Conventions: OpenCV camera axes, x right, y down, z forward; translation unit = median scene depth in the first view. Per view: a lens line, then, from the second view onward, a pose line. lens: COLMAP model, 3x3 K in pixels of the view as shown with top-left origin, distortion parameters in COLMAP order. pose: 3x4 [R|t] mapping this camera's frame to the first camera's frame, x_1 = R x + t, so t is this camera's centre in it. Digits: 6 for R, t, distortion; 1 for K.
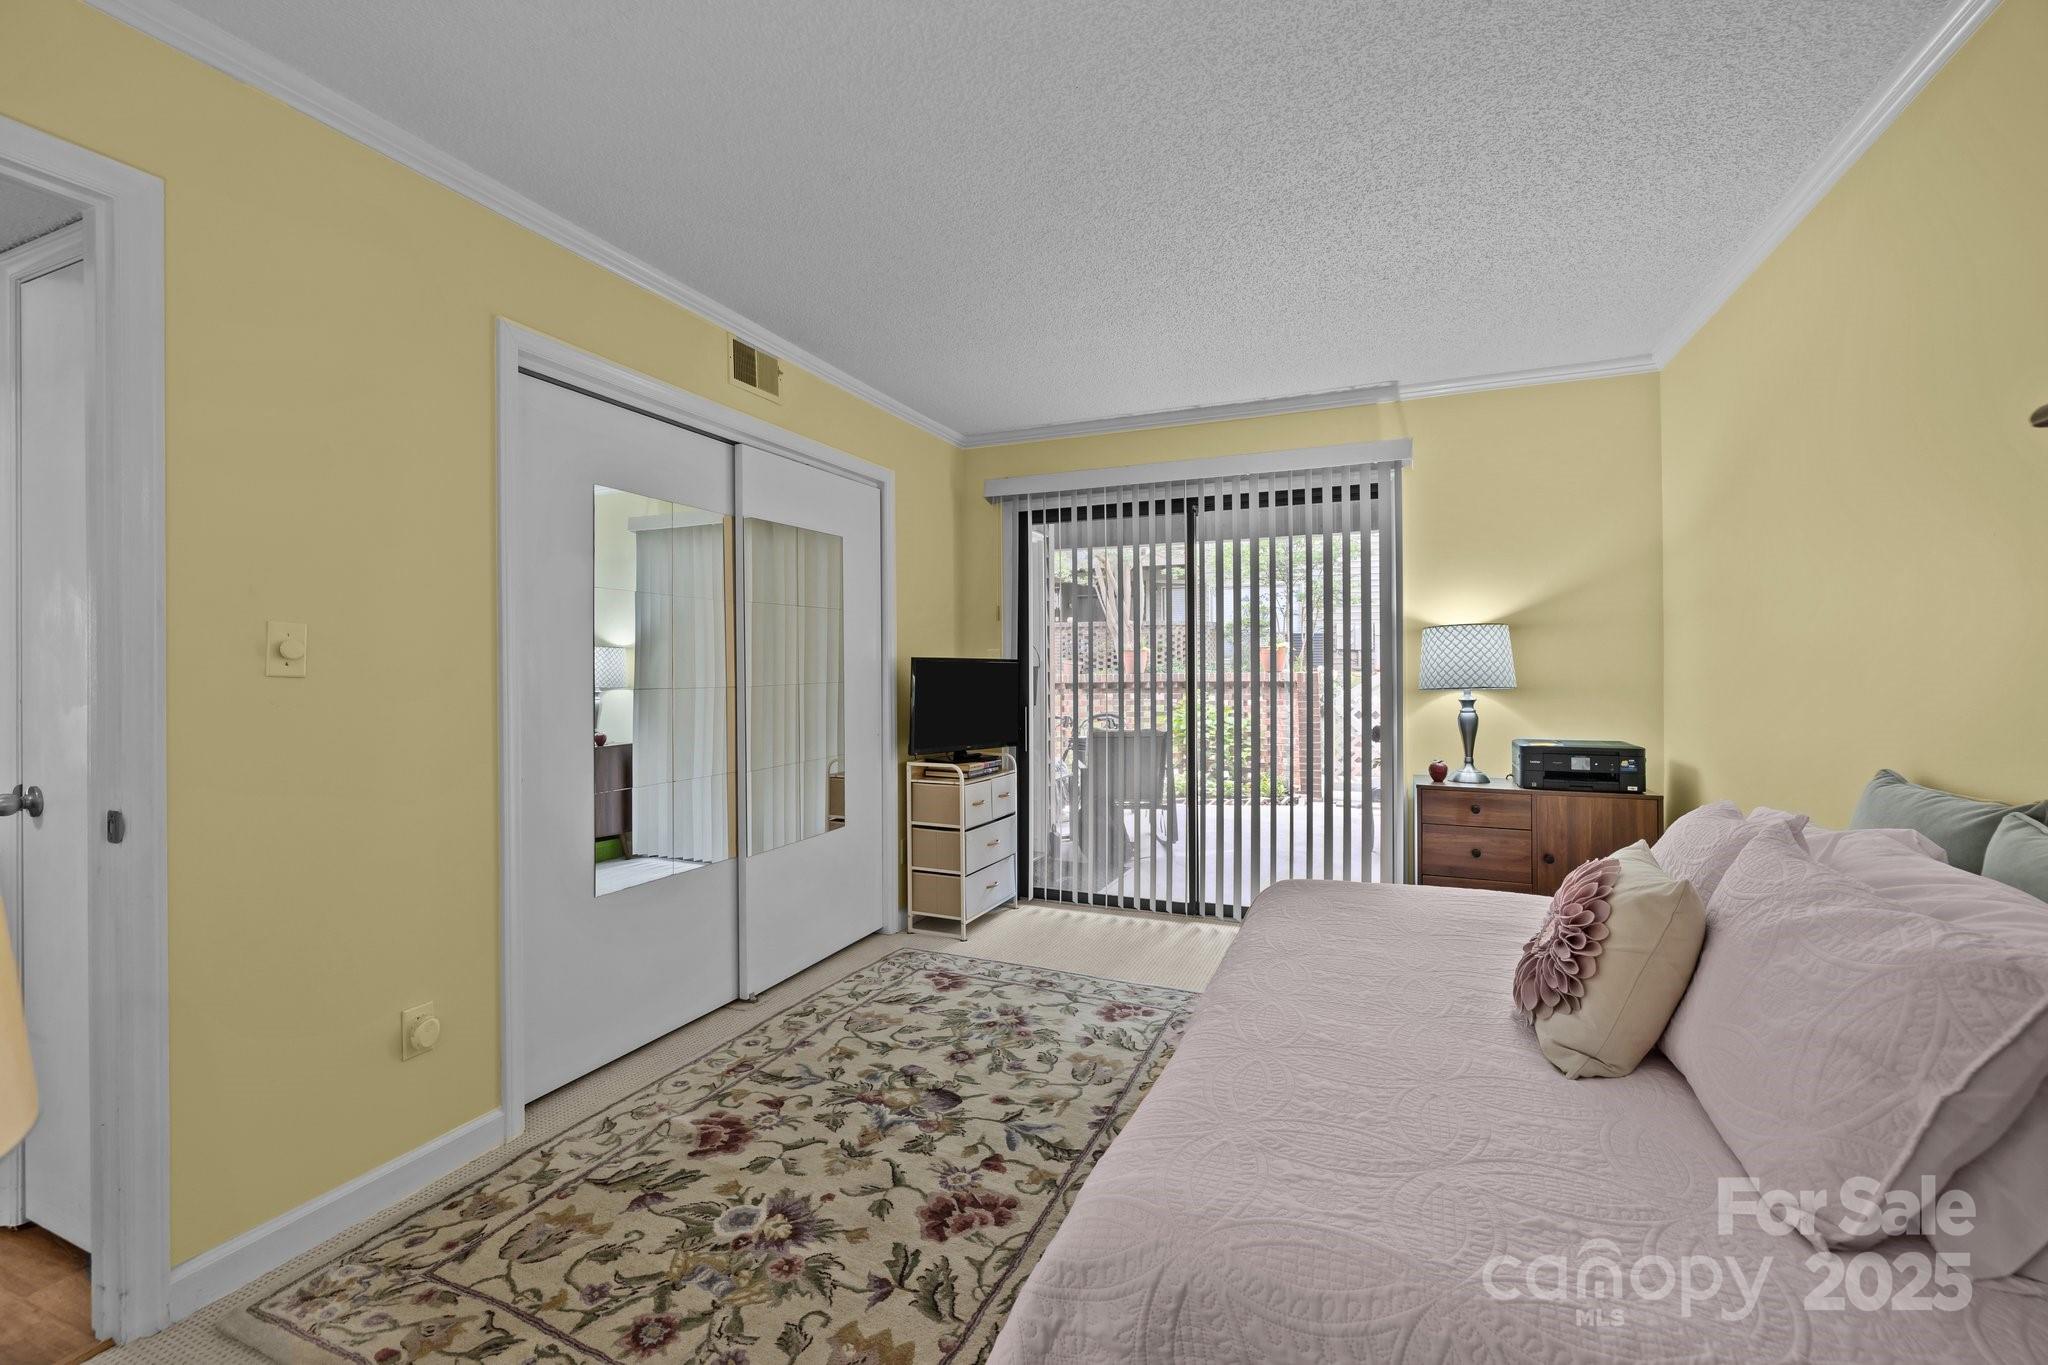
lens RADIAL K [[860.6, 0, 1019.7], [0, 860.6, 674.2], [0, 0, 1]] dist [0.001097, -0.001029]
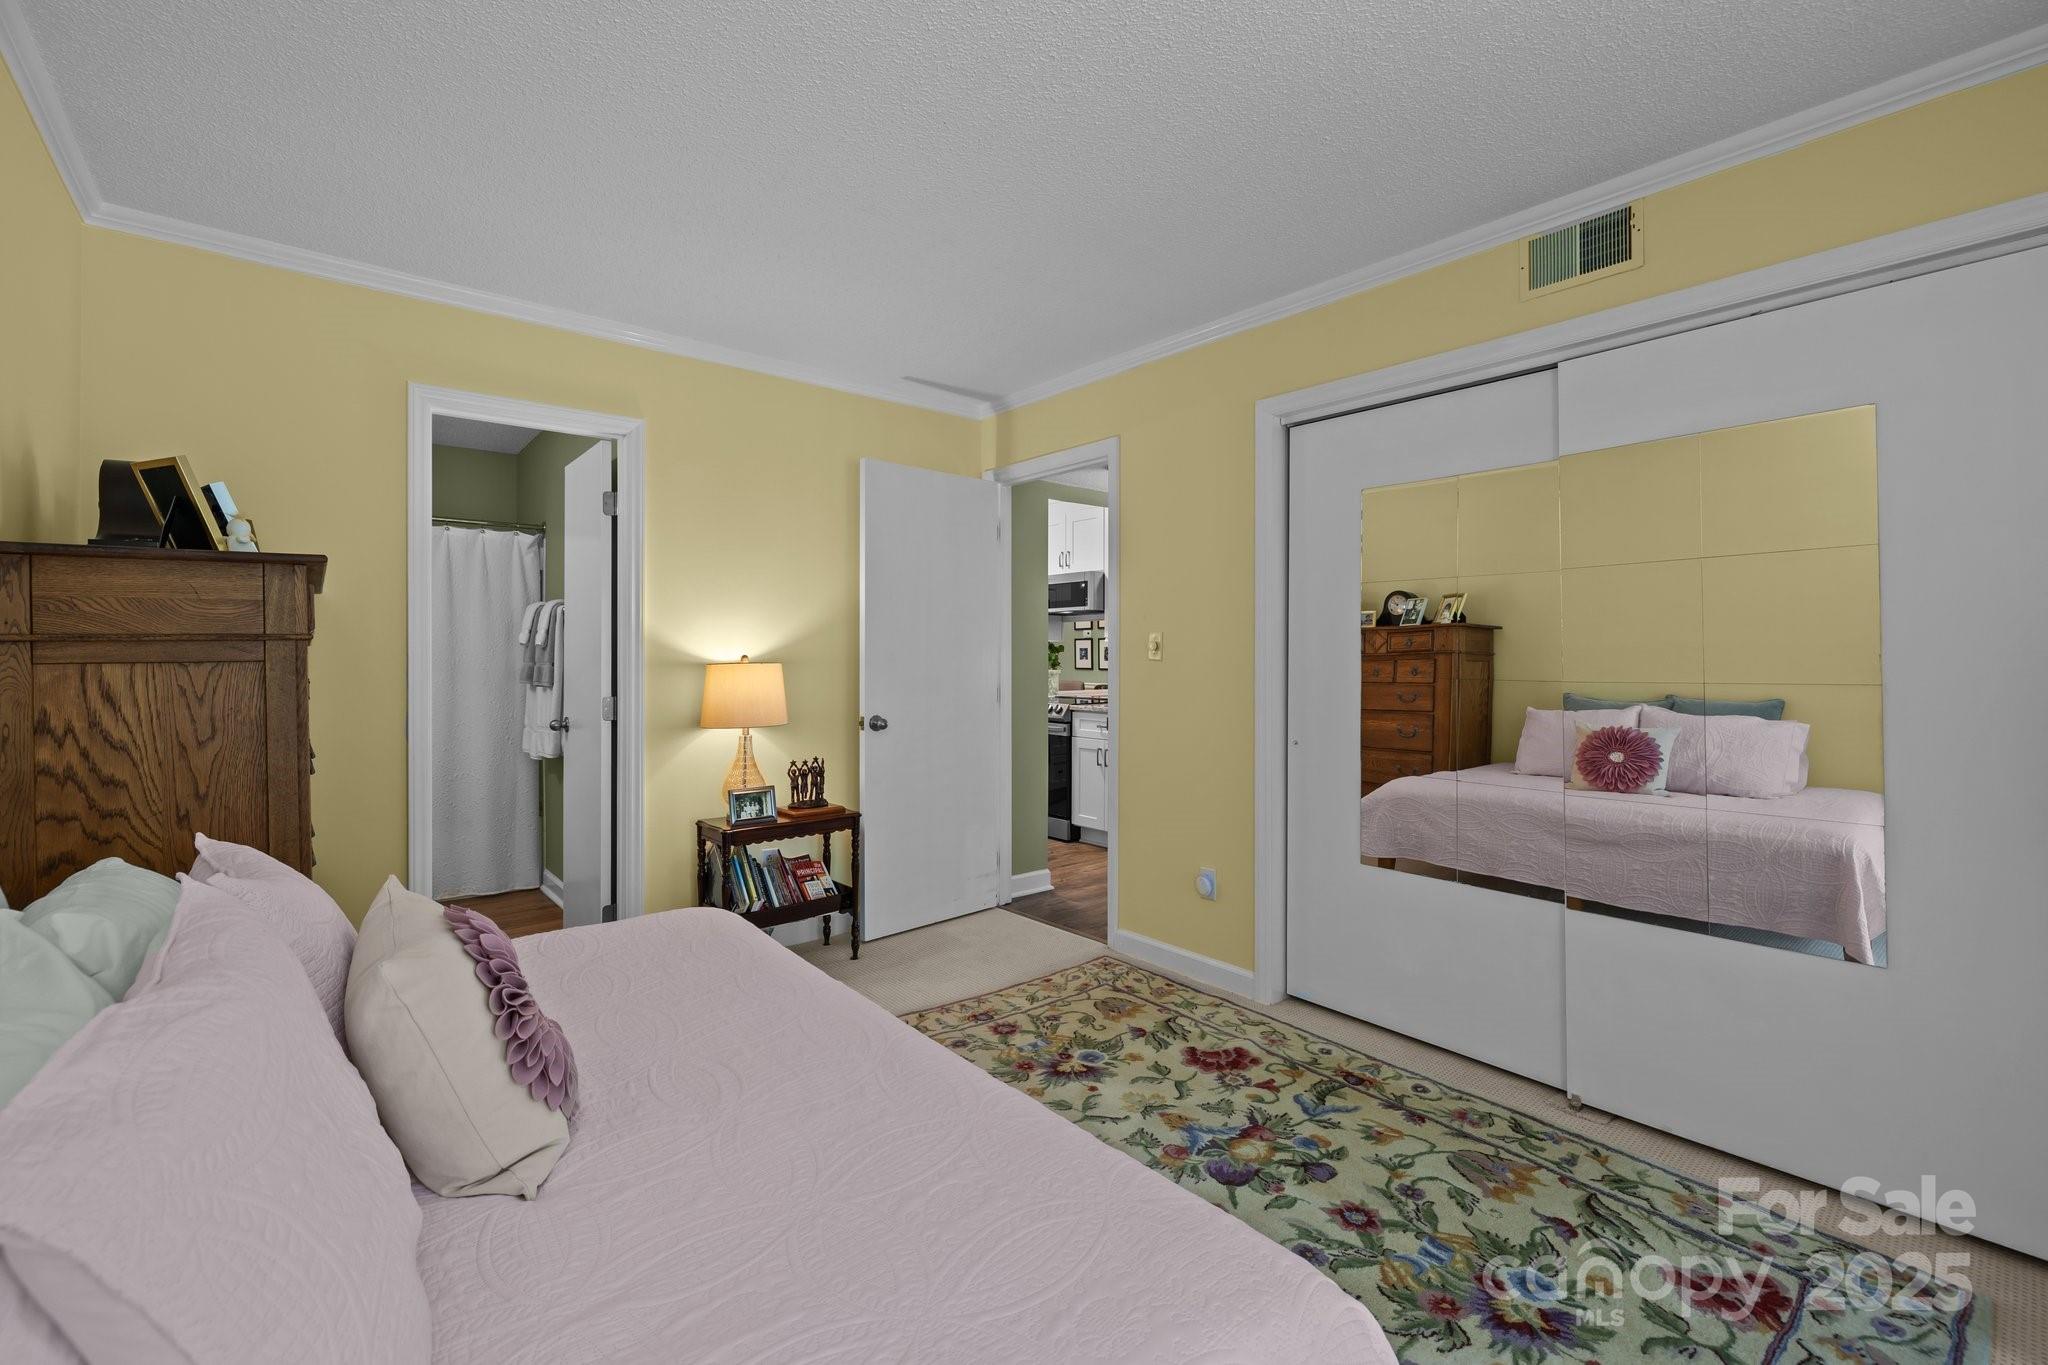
lens RADIAL K [[860.6, 0, 1001.6], [0, 860.6, 663.0], [0, 0, 1]] dist [0.001097, -0.001029]
pose [[-0.466859, 0.006550, -0.884307, 0.674969], [-0.006056, 0.999925, 0.010603, -0.007799], [0.884311, 0.010305, -0.466785, 1.065981]]
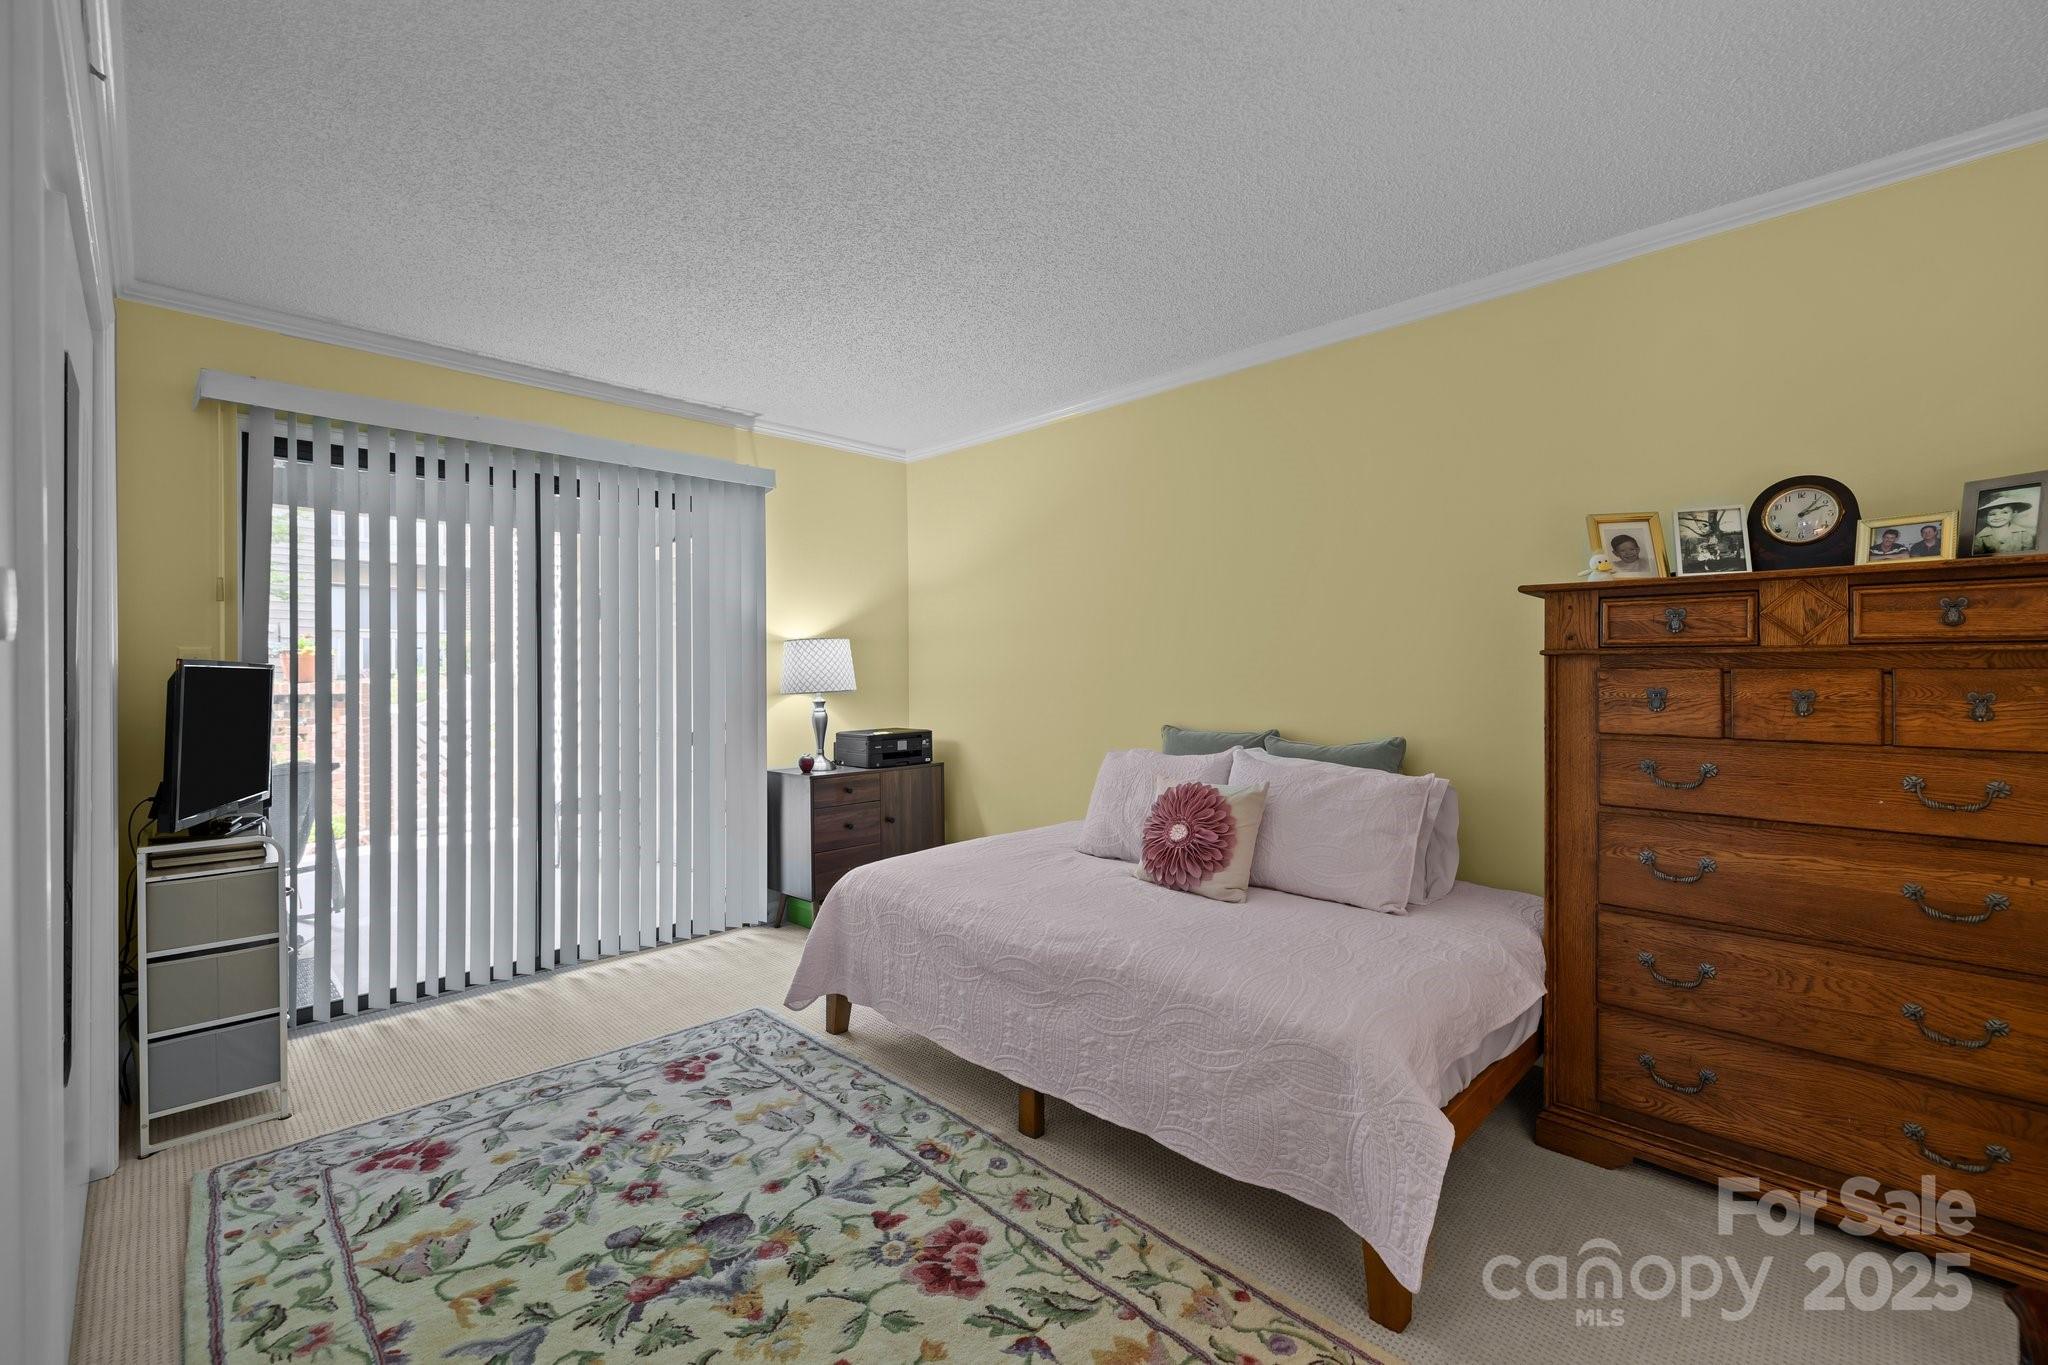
lens RADIAL K [[860.6, 0, 995.0], [0, 860.6, 669.0], [0, 0, 1]] dist [0.001097, -0.001029]
pose [[0.382976, 0.003868, 0.923750, -0.646096], [0.009541, 0.999921, -0.008143, -0.003494], [-0.923709, 0.011932, 0.382909, 0.421363]]
